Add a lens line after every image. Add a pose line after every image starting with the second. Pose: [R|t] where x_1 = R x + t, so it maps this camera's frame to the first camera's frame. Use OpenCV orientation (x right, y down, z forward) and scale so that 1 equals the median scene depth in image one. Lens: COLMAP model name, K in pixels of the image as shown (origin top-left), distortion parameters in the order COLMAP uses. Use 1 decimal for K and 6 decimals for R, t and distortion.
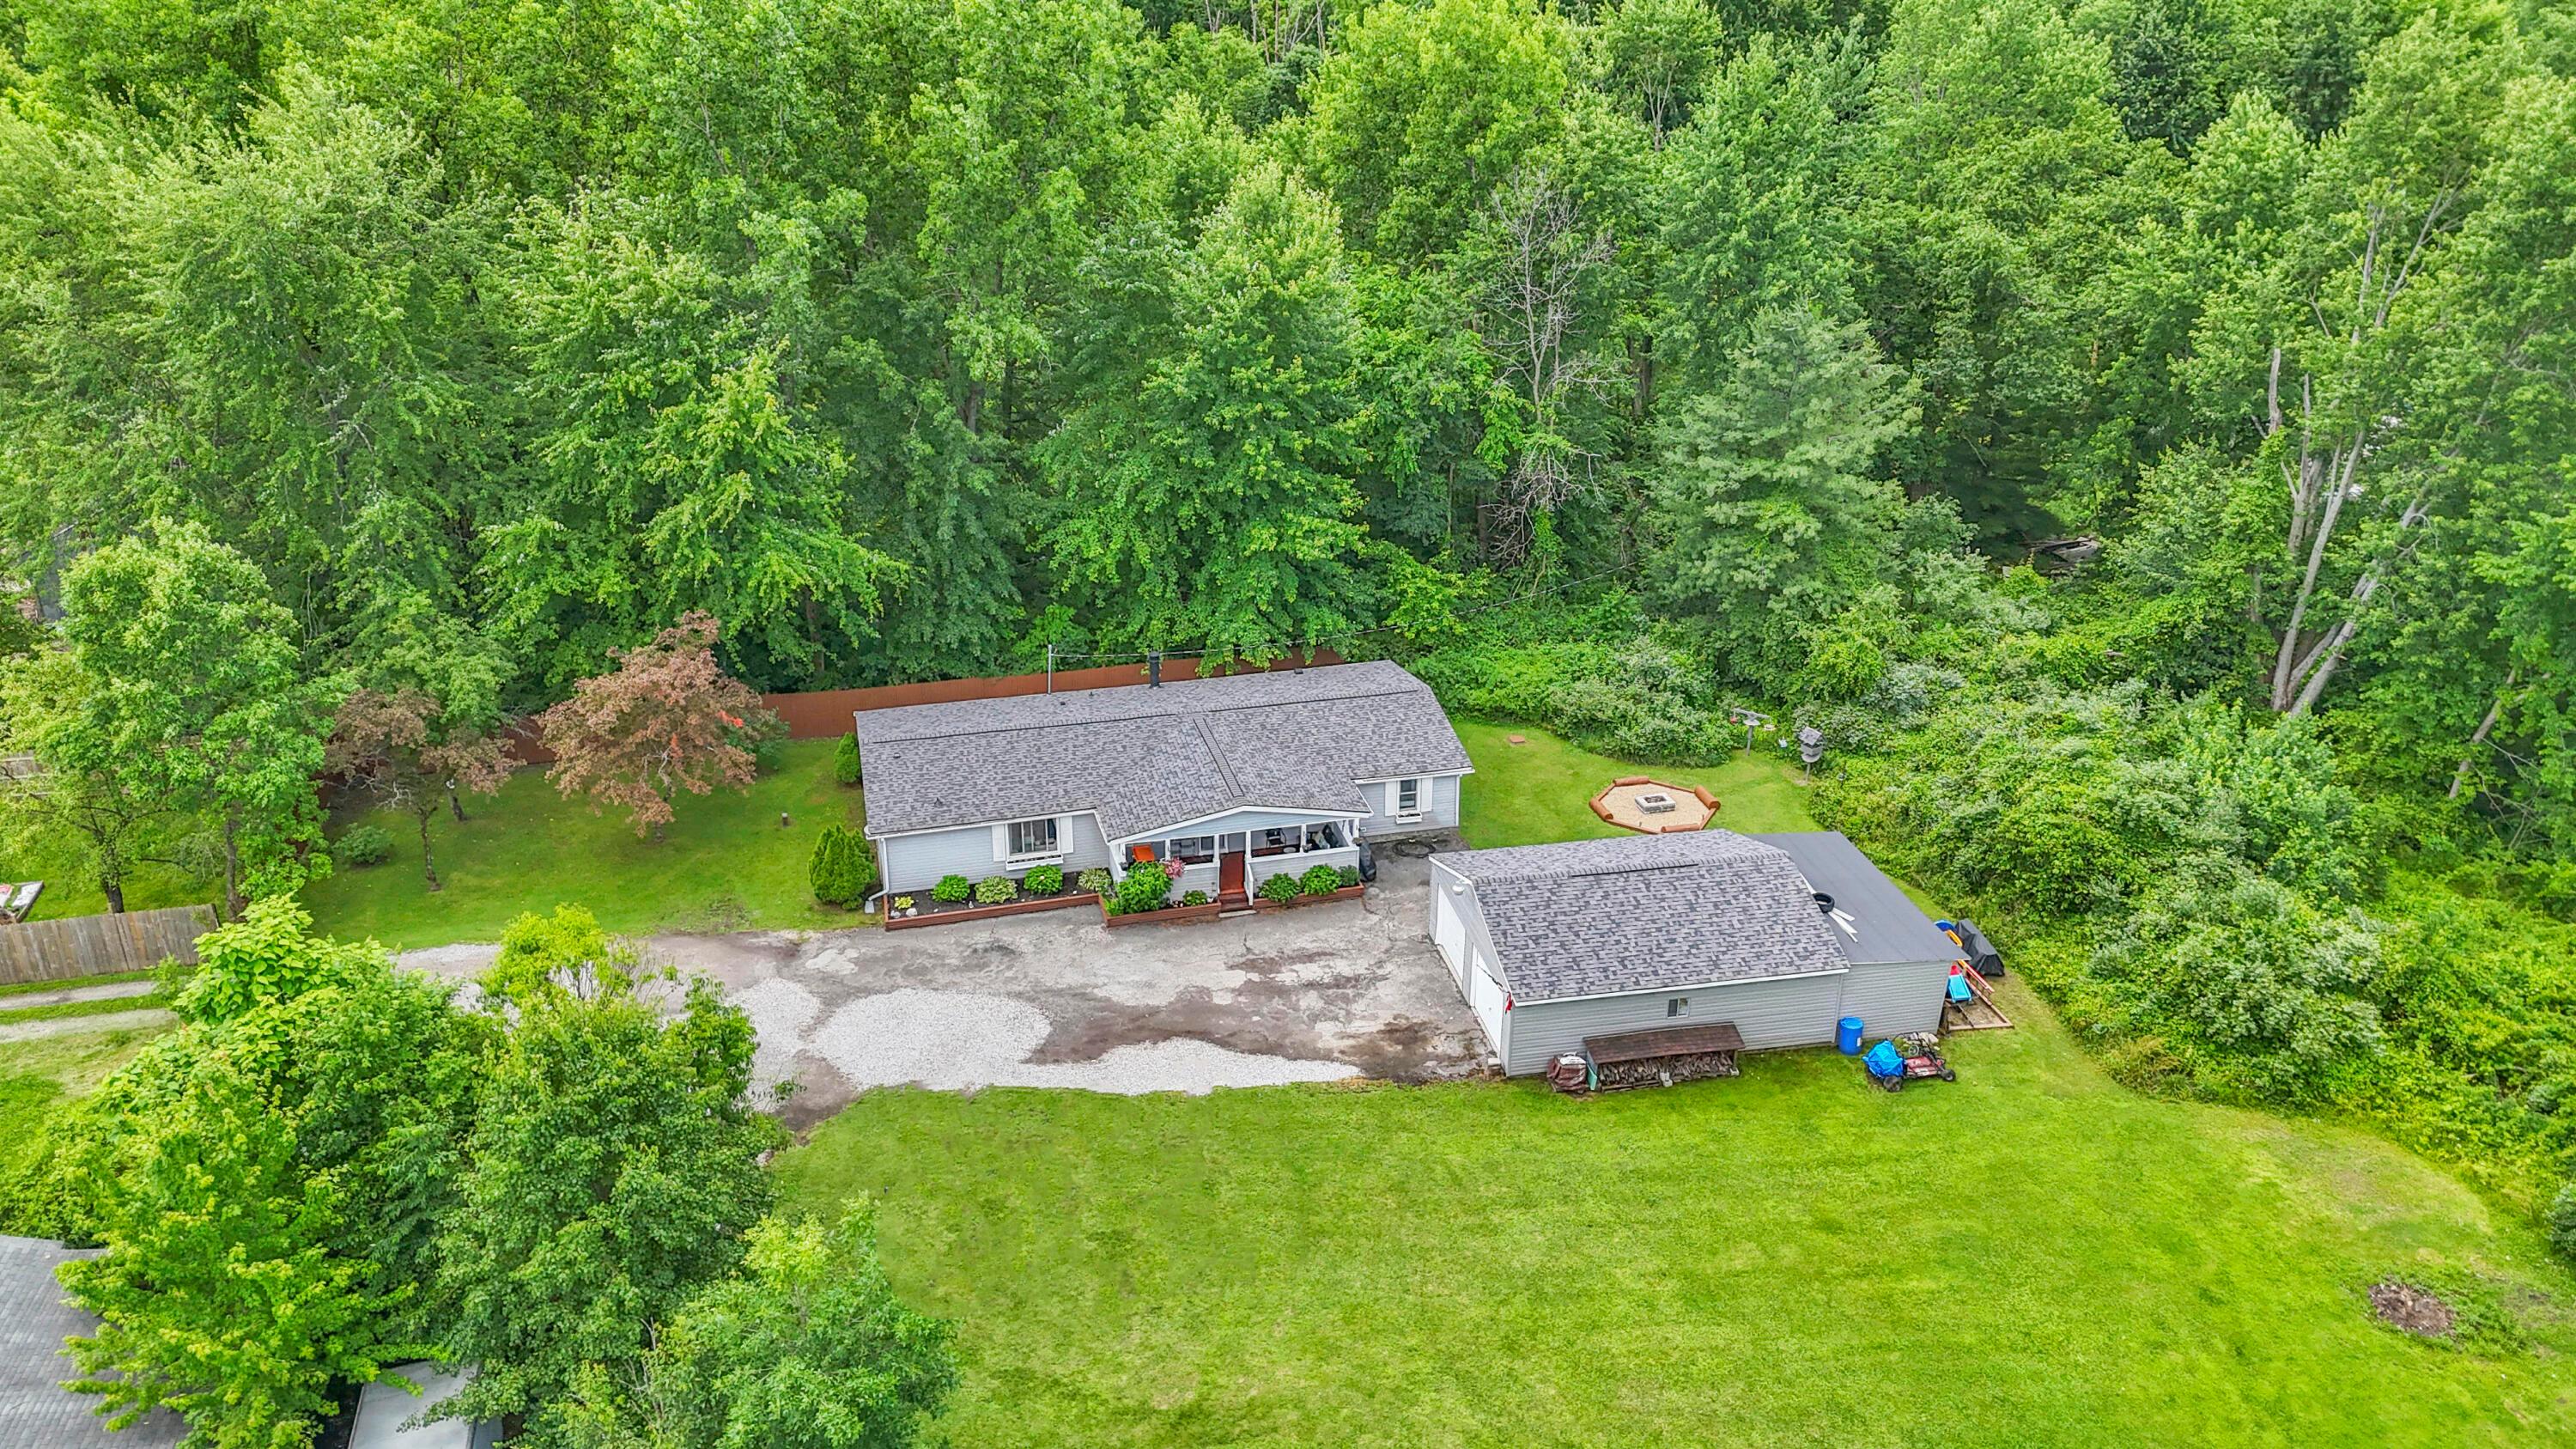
lens RADIAL K [[1901.1, 0, 1288.0], [0, 1901.1, 724.5], [0, 0, 1]] dist [0.080045, -0.063800]
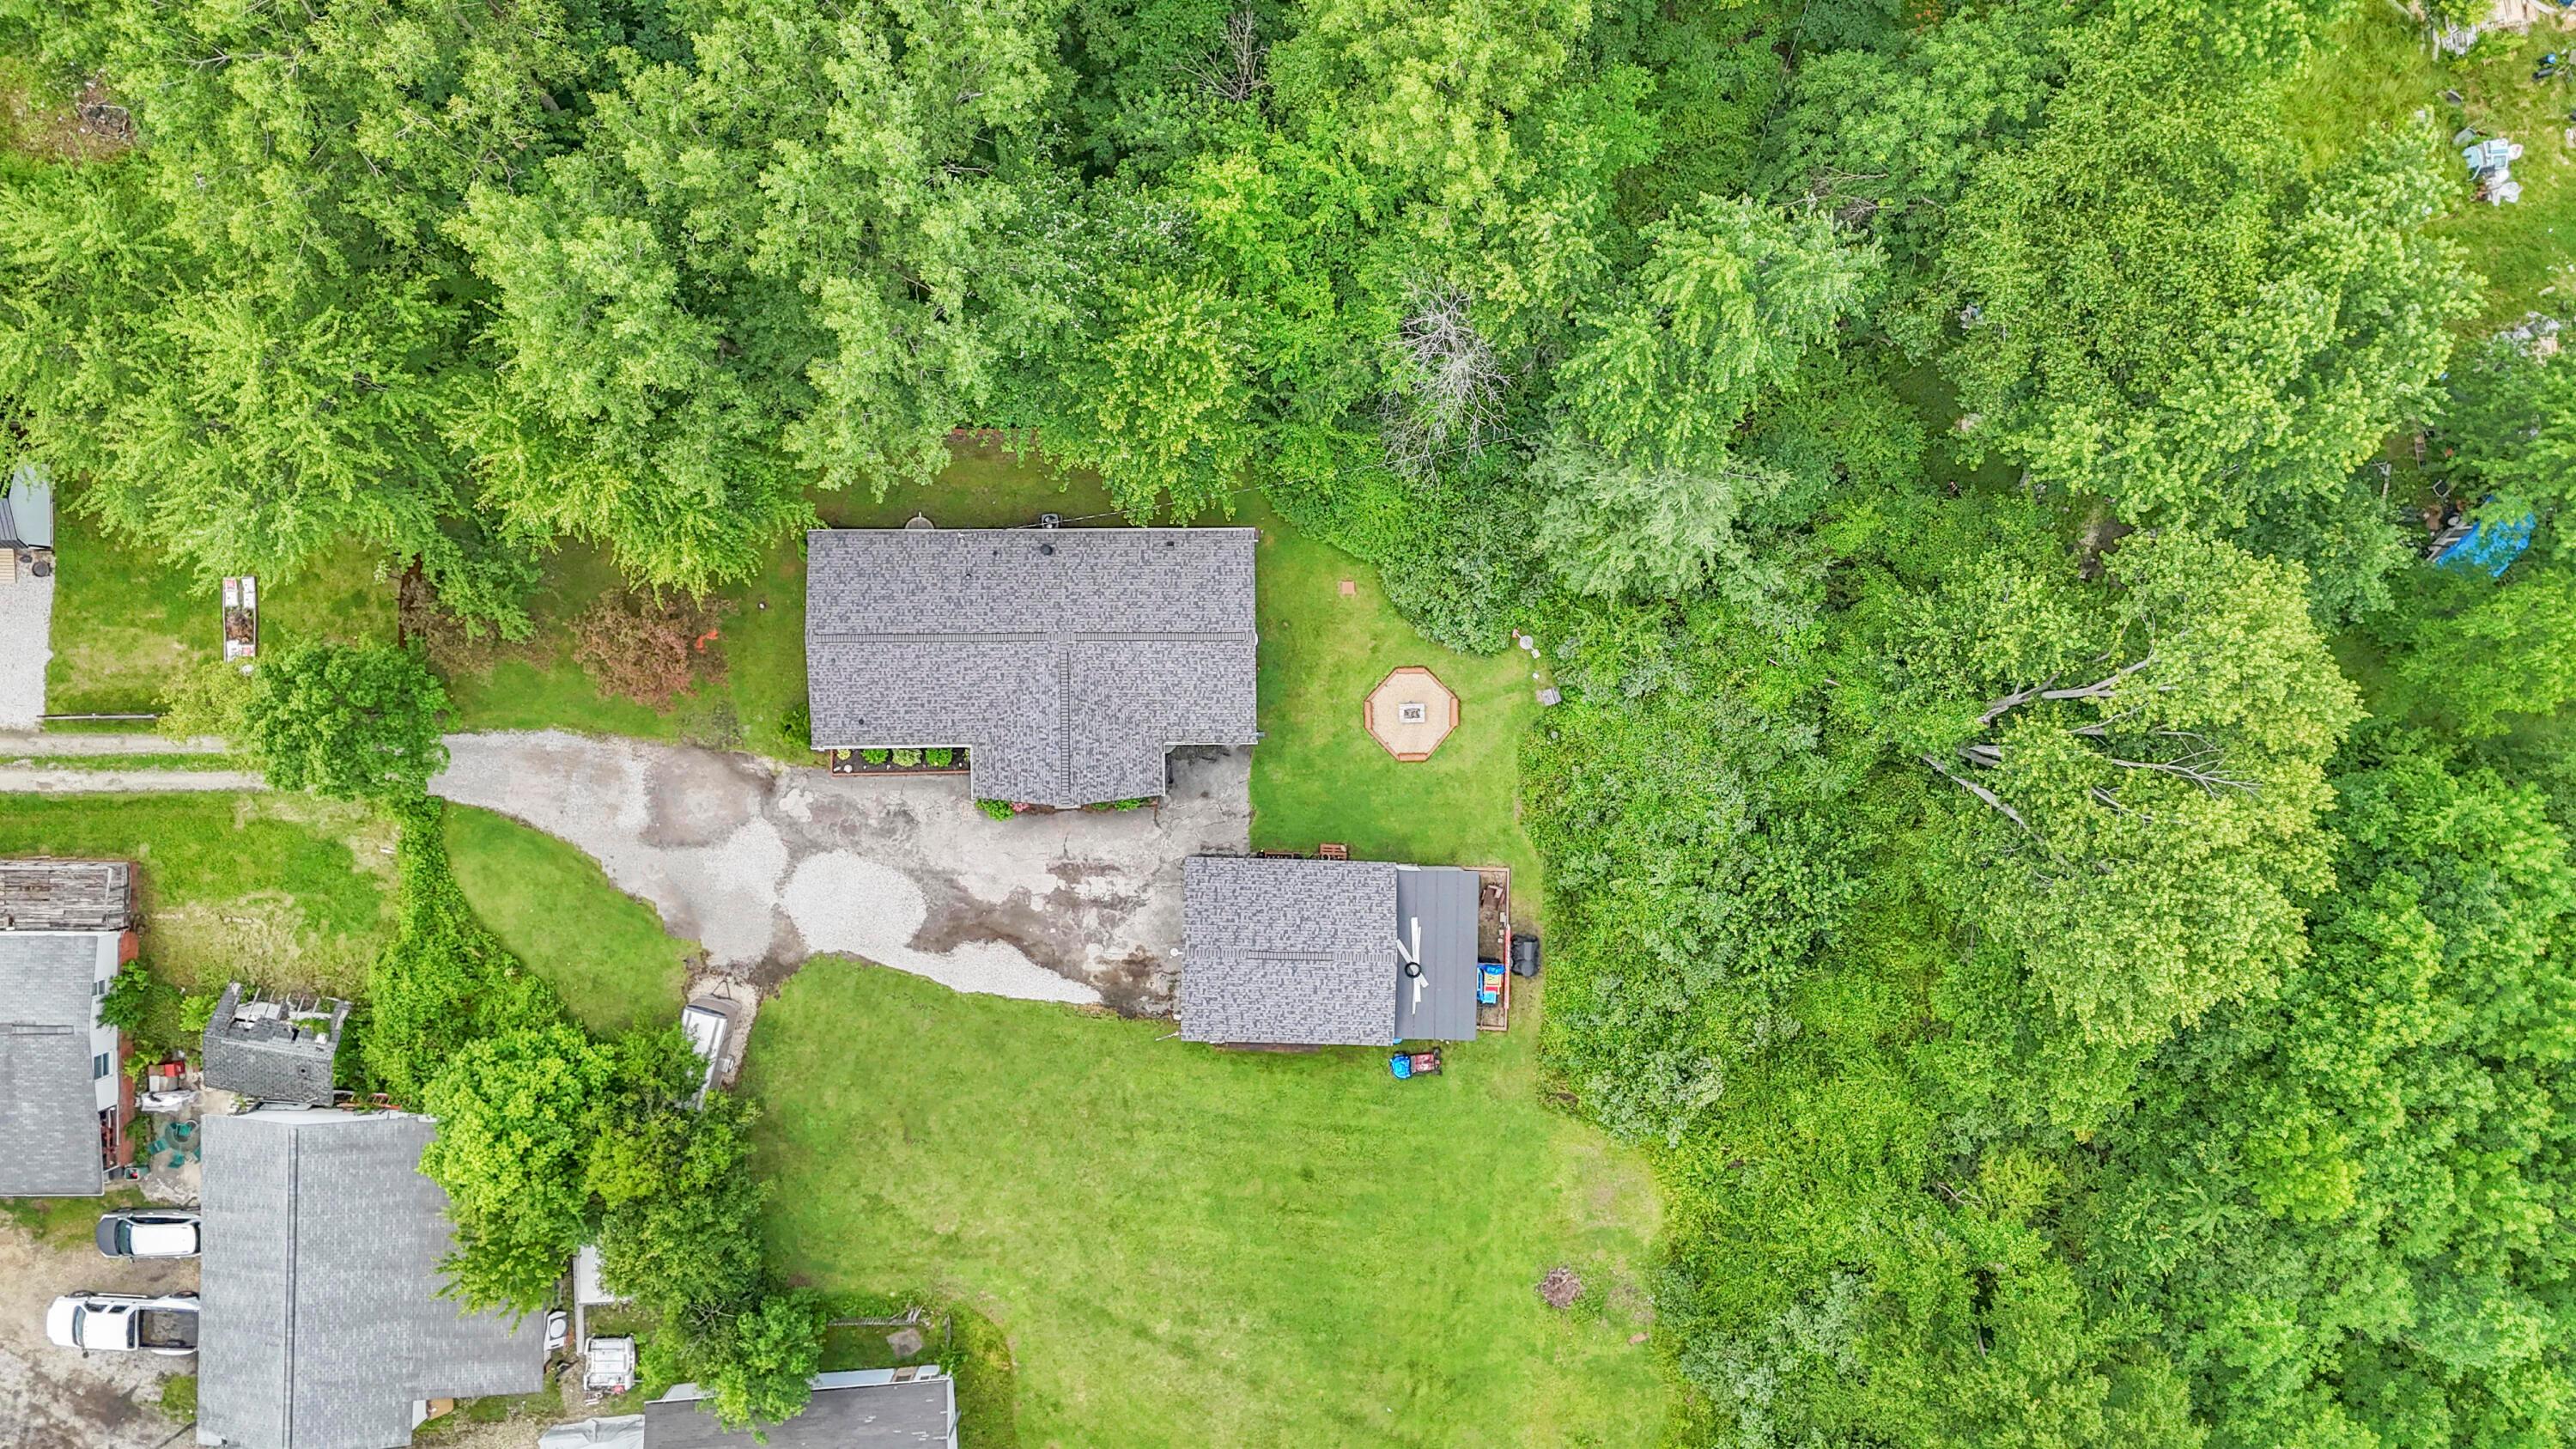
lens RADIAL K [[1901.1, 0, 1288.0], [0, 1901.1, 724.5], [0, 0, 1]] dist [0.080045, -0.063800]
pose [[0.970941, 0.238464, 0.020215, 0.098793], [-0.107721, 0.360043, 0.926696, -1.373781], [0.213706, -0.901944, 0.375268, 0.573608]]
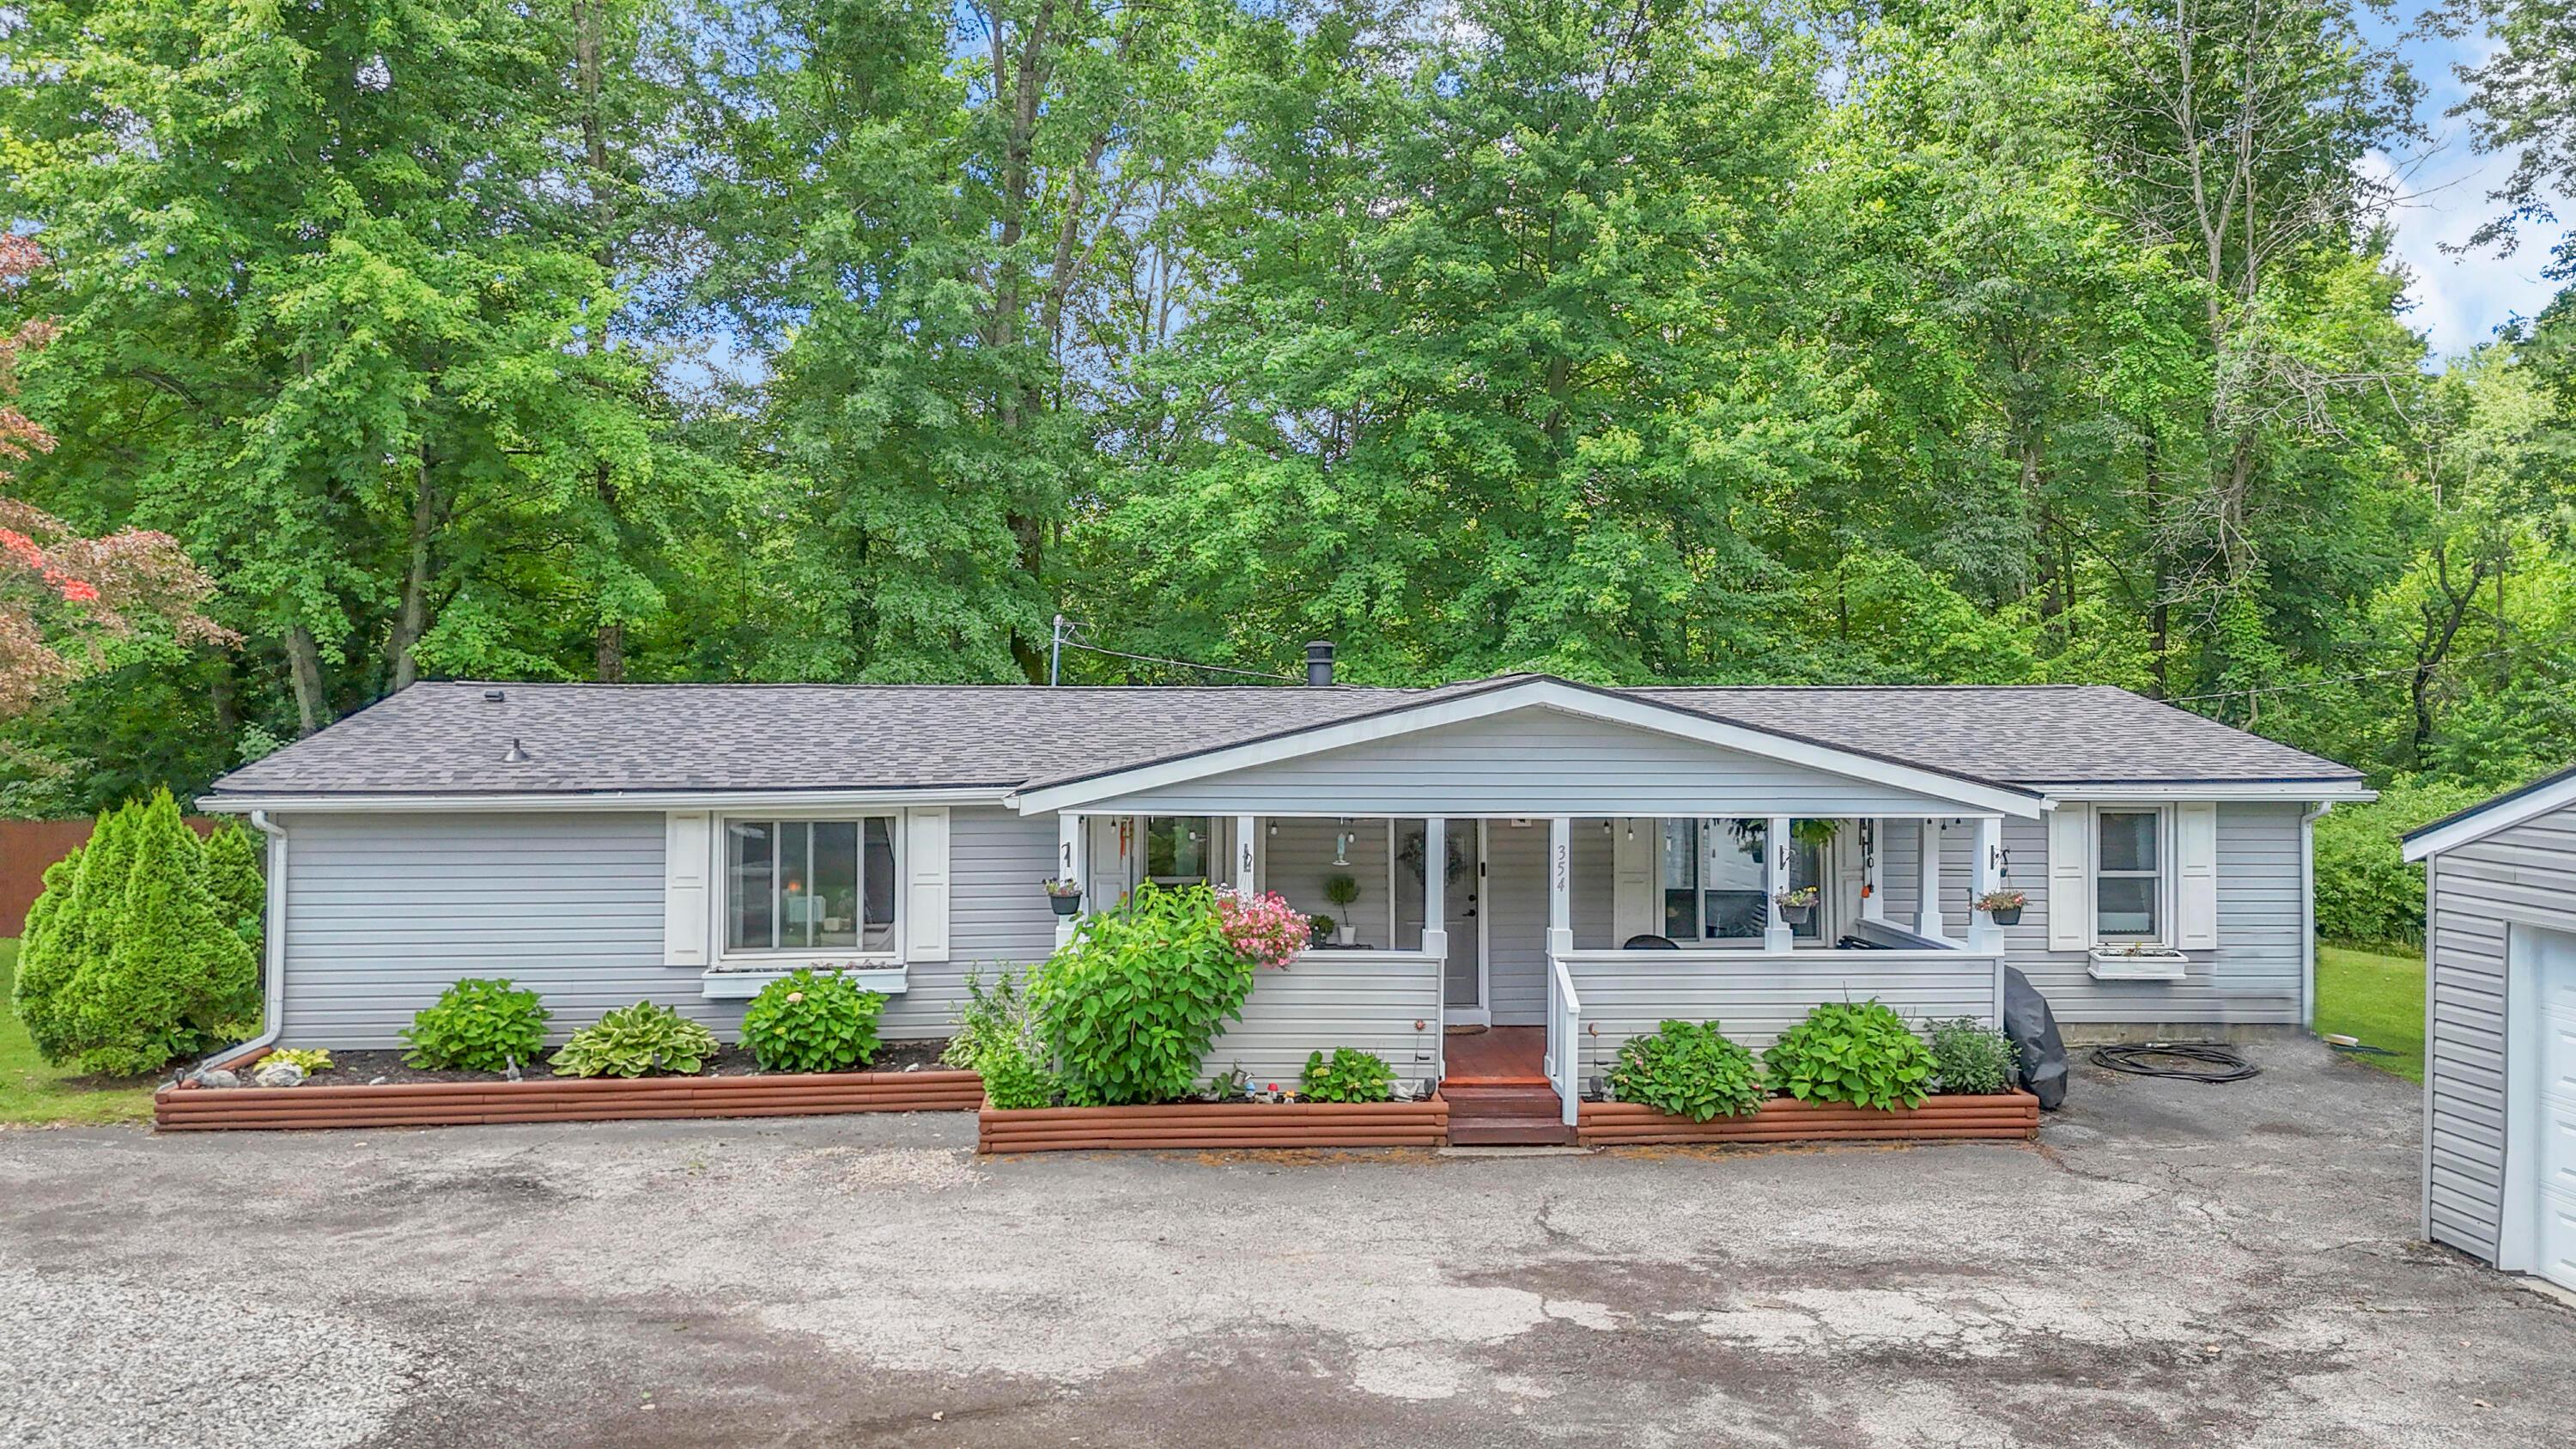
lens RADIAL K [[1901.1, 0, 1288.0], [0, 1901.1, 724.5], [0, 0, 1]] dist [0.080045, -0.063800]
pose [[0.985776, -0.002086, -0.168051, -0.014793], [-0.065947, 0.914925, -0.398201, 0.157352], [0.154584, 0.403619, 0.901773, 0.794437]]
